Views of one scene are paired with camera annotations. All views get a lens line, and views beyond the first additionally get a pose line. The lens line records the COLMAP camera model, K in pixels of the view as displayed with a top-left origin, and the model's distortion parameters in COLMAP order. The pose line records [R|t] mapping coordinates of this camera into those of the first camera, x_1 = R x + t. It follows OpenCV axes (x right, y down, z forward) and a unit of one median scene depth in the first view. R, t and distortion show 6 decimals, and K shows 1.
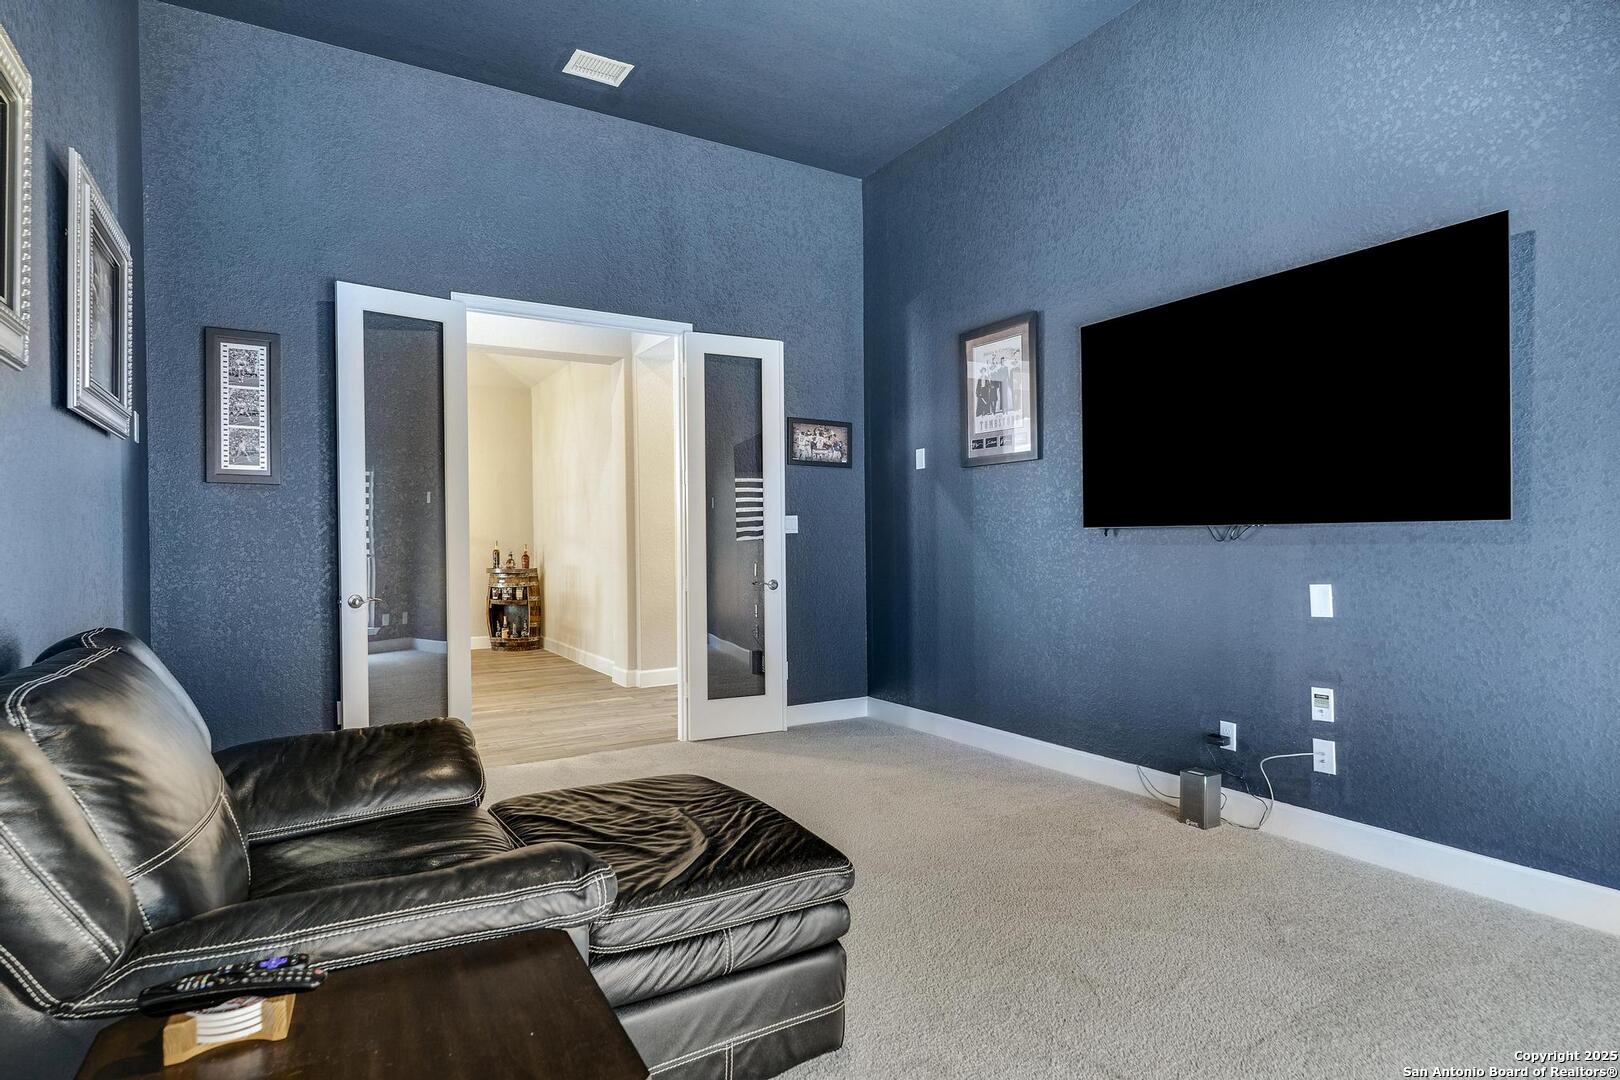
lens RADIAL K [[937.6, 0, 809.9], [0, 937.6, 546.3], [0, 0, 1]] dist [-0.001750, -0.000013]
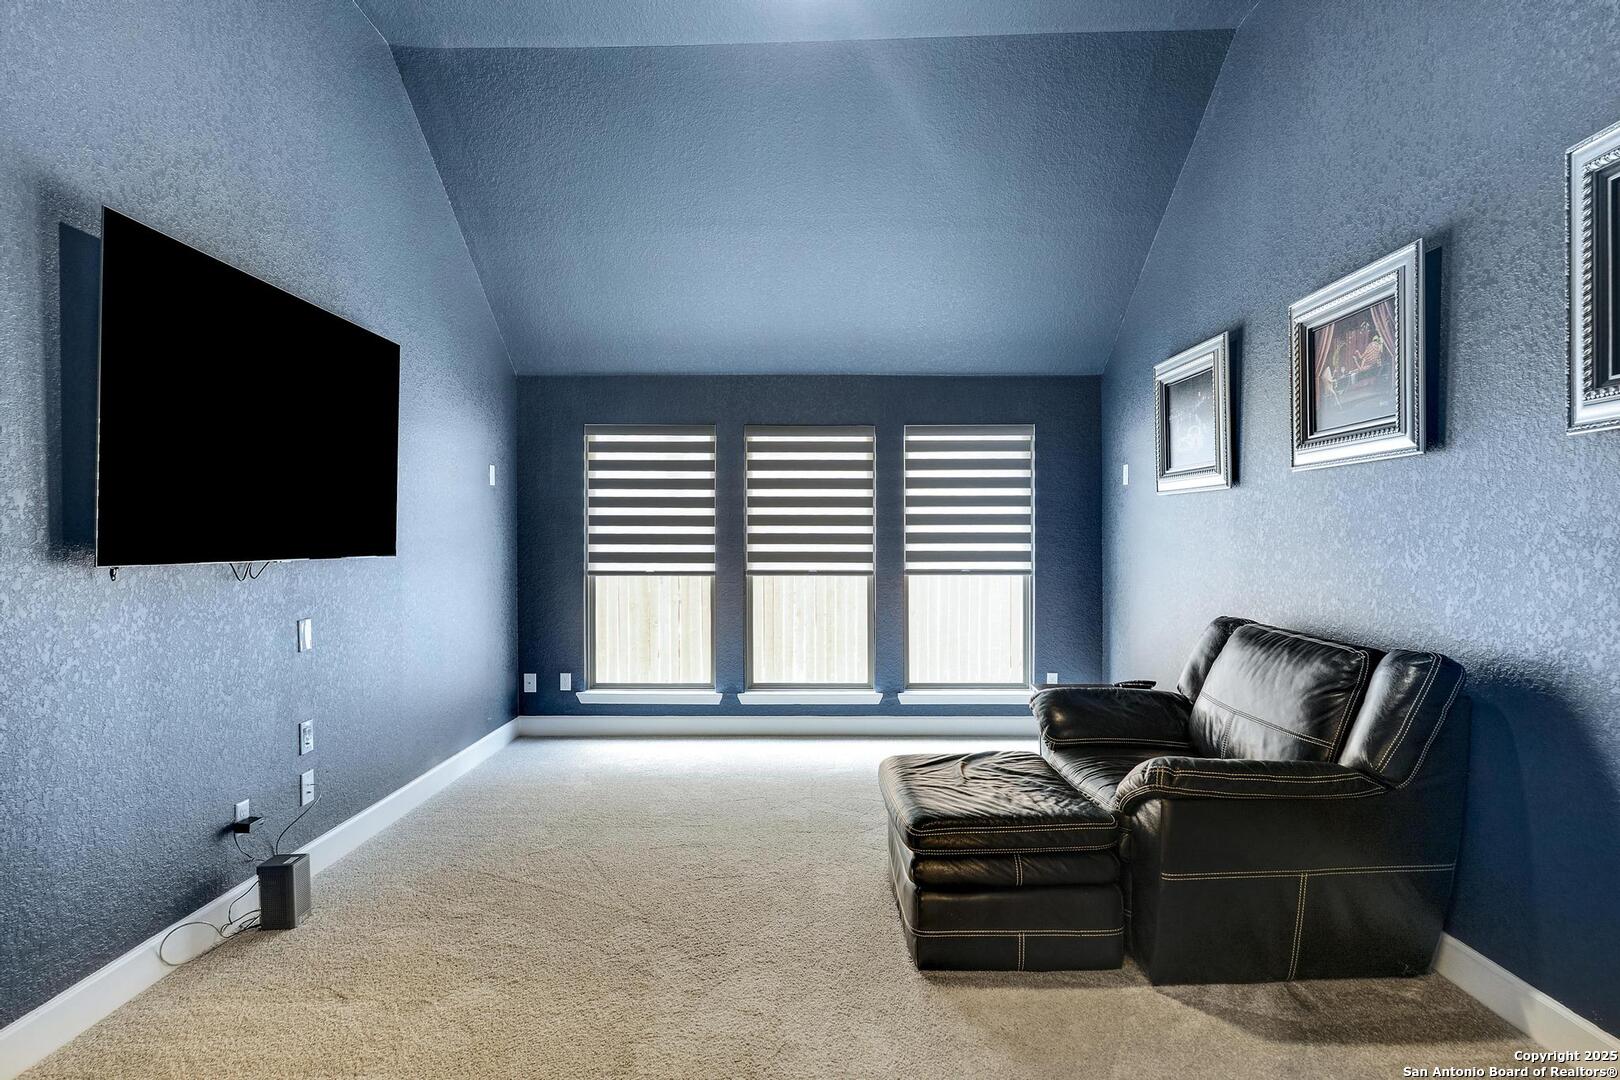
lens RADIAL K [[937.6, 0, 809.9], [0, 937.6, 546.3], [0, 0, 1]] dist [-0.001750, -0.000013]
pose [[-0.879314, 0.014449, 0.476023, -0.368522], [0.020675, 0.999755, 0.007843, -0.029915], [-0.475793, 0.016738, -0.879398, 1.450522]]
